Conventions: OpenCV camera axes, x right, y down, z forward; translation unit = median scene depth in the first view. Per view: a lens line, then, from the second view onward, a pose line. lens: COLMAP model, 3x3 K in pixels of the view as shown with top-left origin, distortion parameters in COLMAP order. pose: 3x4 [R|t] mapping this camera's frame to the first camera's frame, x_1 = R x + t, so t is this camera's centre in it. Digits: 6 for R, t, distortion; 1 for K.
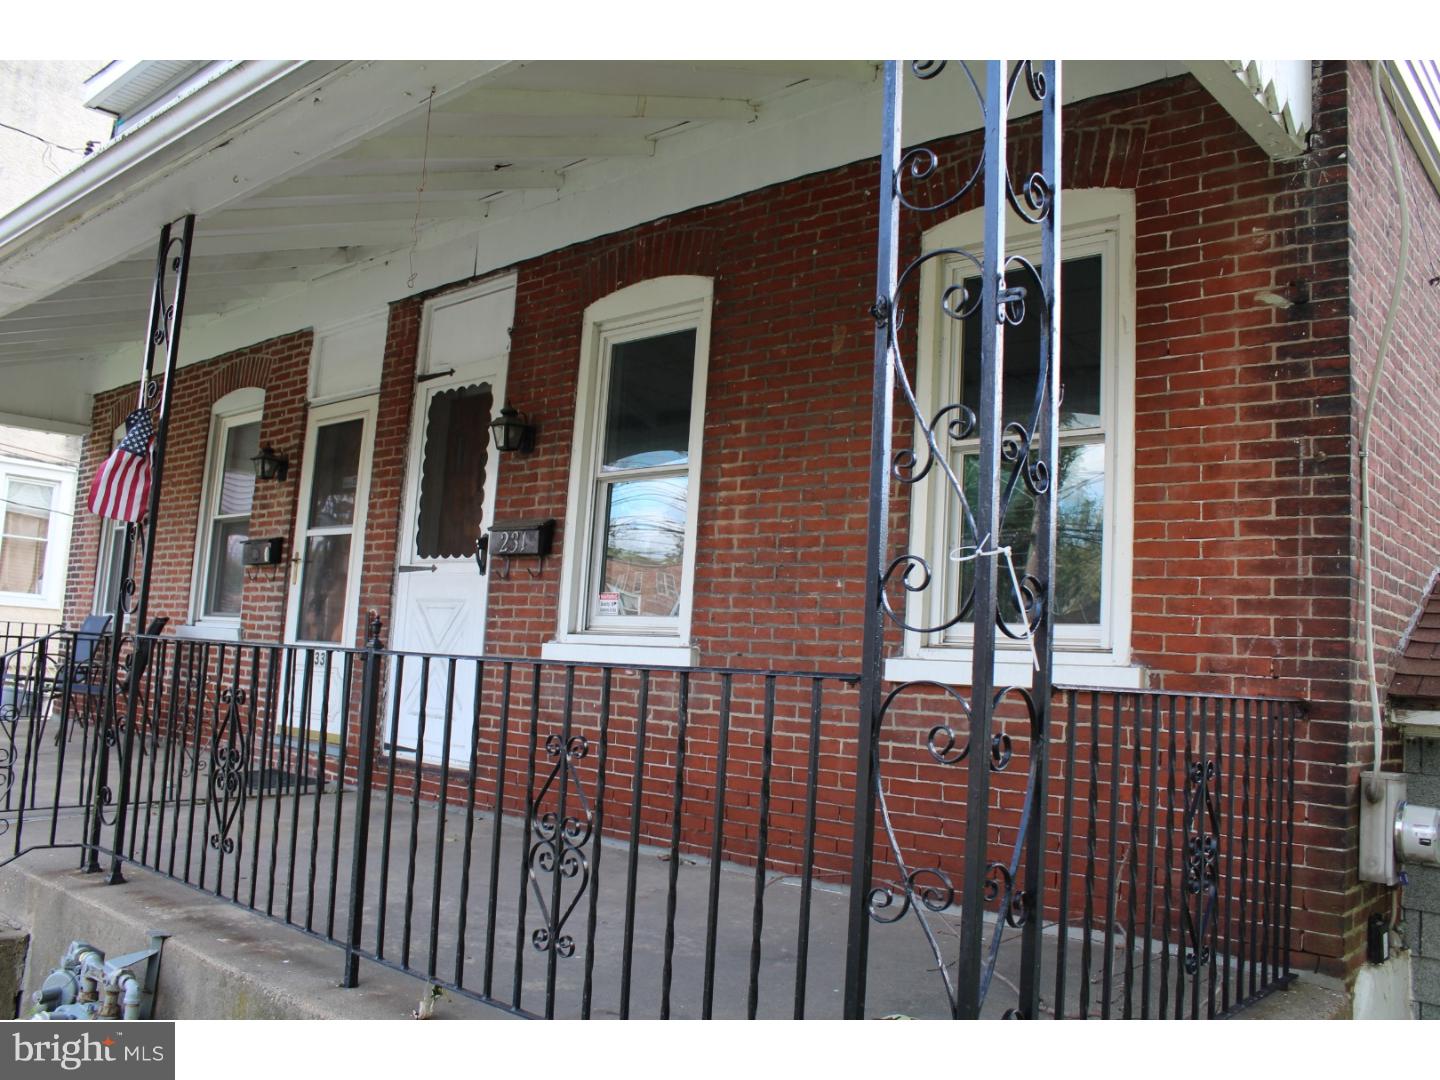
lens RADIAL K [[1183.8, 0, 717.0], [0, 1183.8, 541.1], [0, 0, 1]] dist [-0.176074, 0.165870]
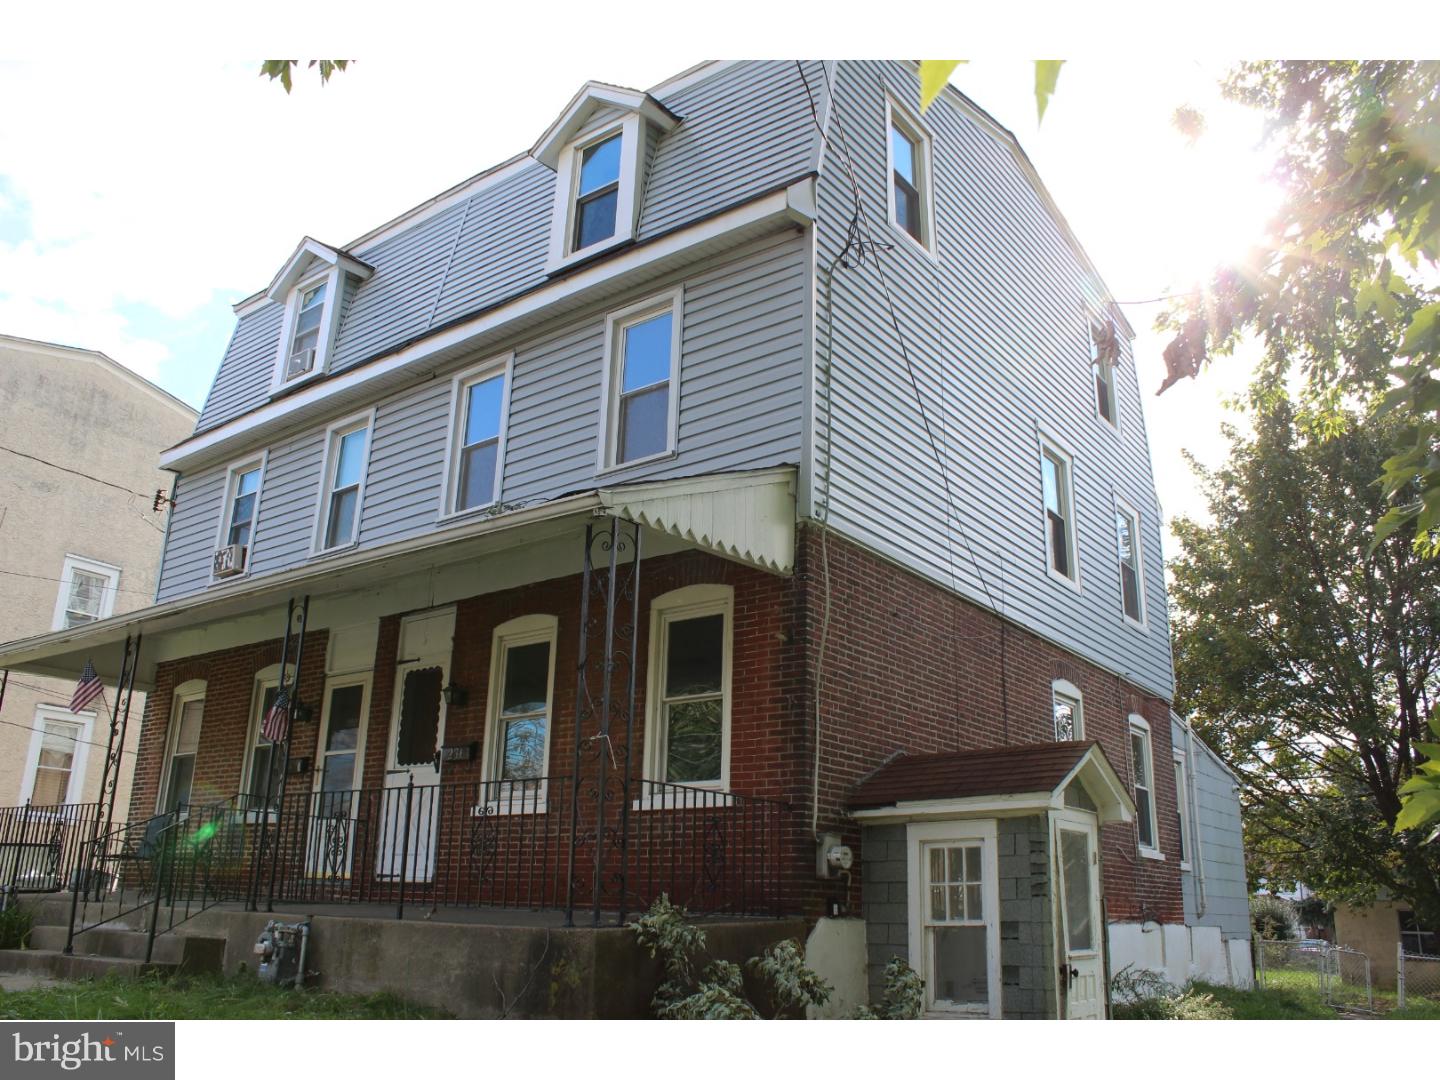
lens RADIAL K [[1183.8, 0, 717.0], [0, 1183.8, 541.1], [0, 0, 1]] dist [-0.176074, 0.165870]
pose [[0.997194, -0.013355, 0.073660, 0.099012], [0.027723, 0.979881, -0.197648, 0.043726], [-0.069539, 0.199135, 0.977502, -0.822188]]
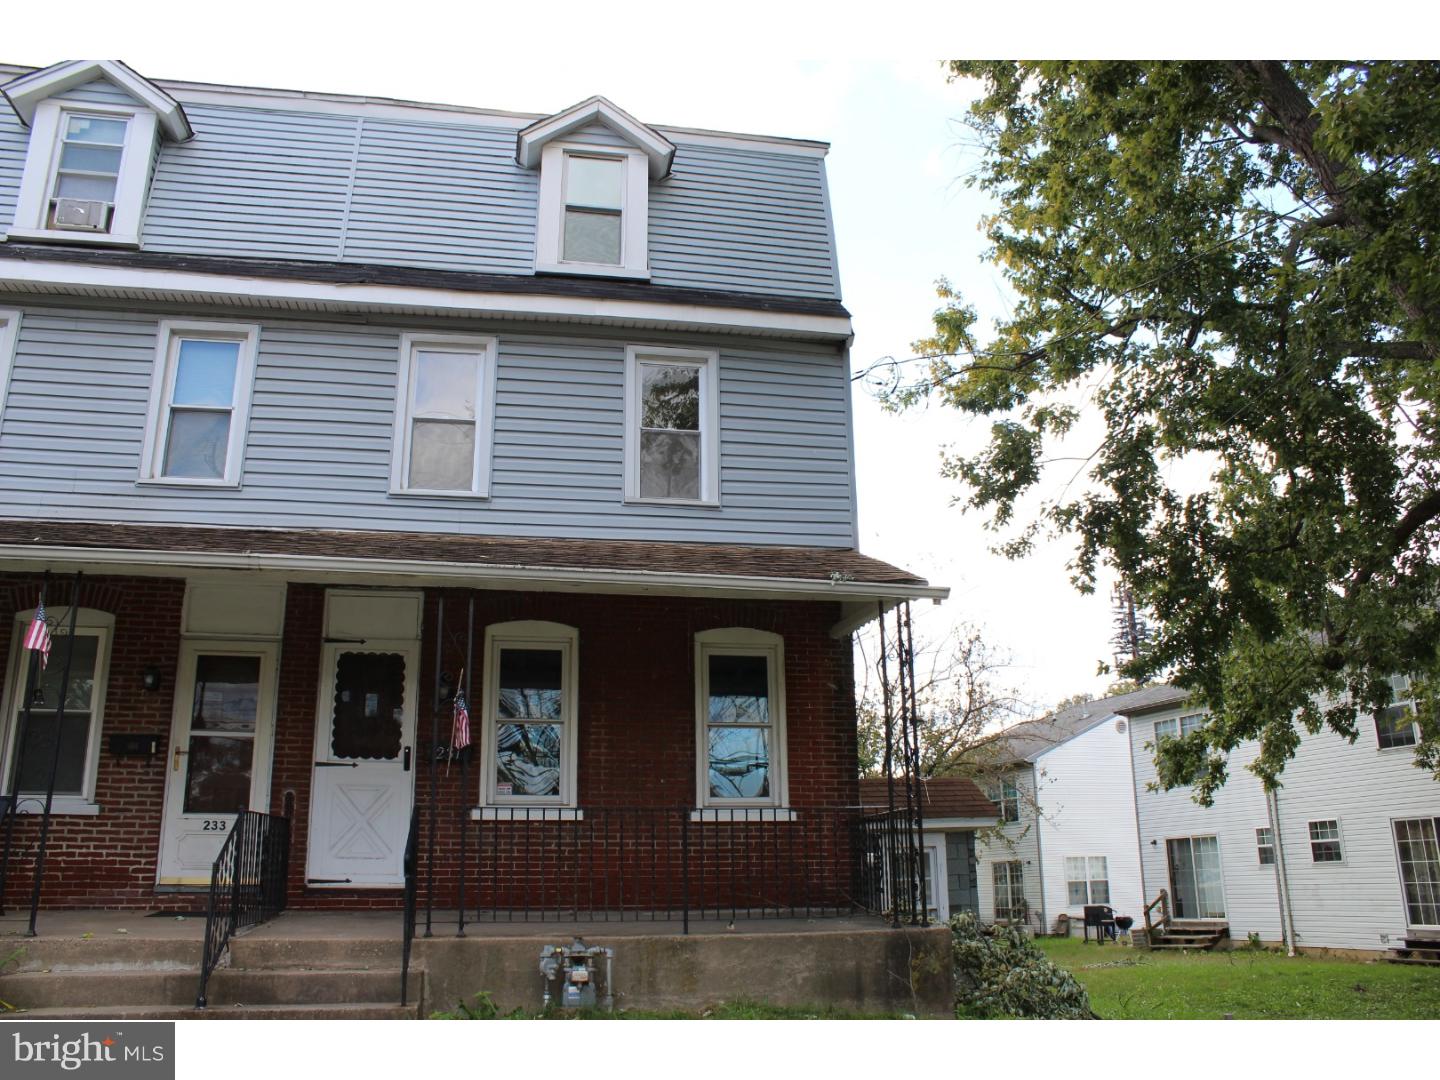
lens RADIAL K [[1183.8, 0, 717.0], [0, 1183.8, 541.1], [0, 0, 1]] dist [-0.176074, 0.165870]
pose [[0.611774, 0.155783, 0.775541, -1.221027], [-0.039433, 0.985203, -0.166791, -0.033598], [-0.790049, 0.071456, 0.608865, -0.378417]]
